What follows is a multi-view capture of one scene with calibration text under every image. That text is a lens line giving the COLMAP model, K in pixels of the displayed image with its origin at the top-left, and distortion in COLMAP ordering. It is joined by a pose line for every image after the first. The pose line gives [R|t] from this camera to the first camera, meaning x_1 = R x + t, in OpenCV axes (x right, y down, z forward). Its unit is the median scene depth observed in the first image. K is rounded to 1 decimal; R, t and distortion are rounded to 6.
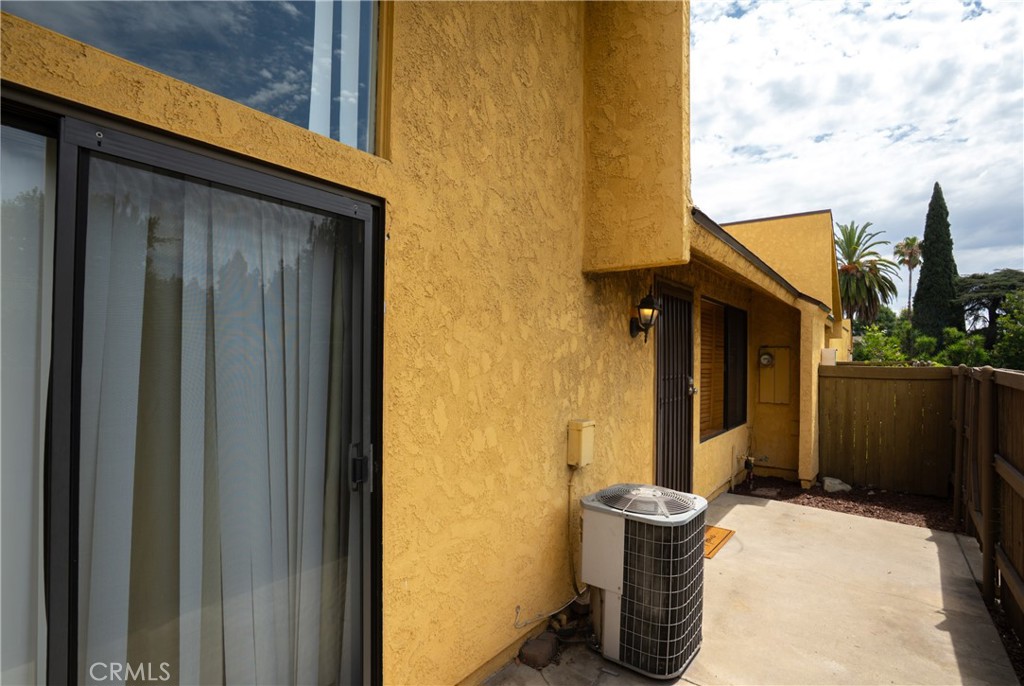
lens RADIAL K [[504.7, 0, 512.0], [0, 504.7, 343.0], [0, 0, 1]] dist [-0.000265, -0.000066]
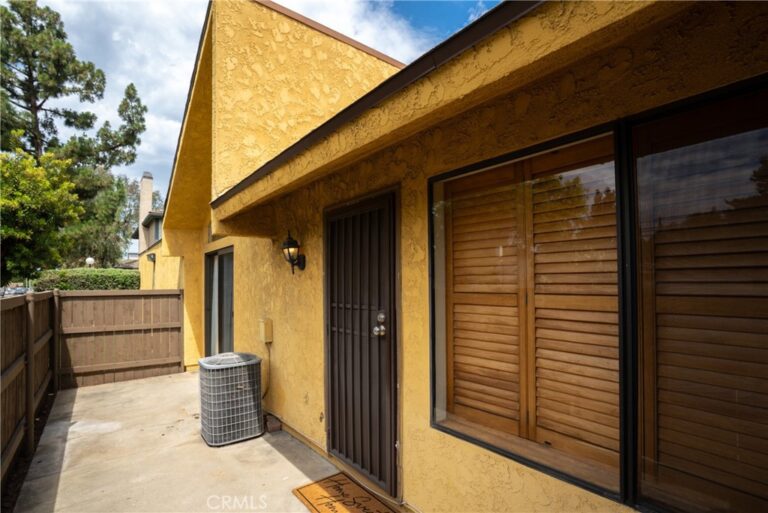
lens RADIAL K [[358.9, 0, 383.2], [0, 358.9, 281.5], [0, 0, 1]] dist [0.000378, 0.000080]
pose [[-0.264827, -0.014654, -0.964184, 1.216894], [0.027570, 0.999361, -0.022761, 0.050784], [0.963902, -0.032610, -0.264254, 1.633249]]
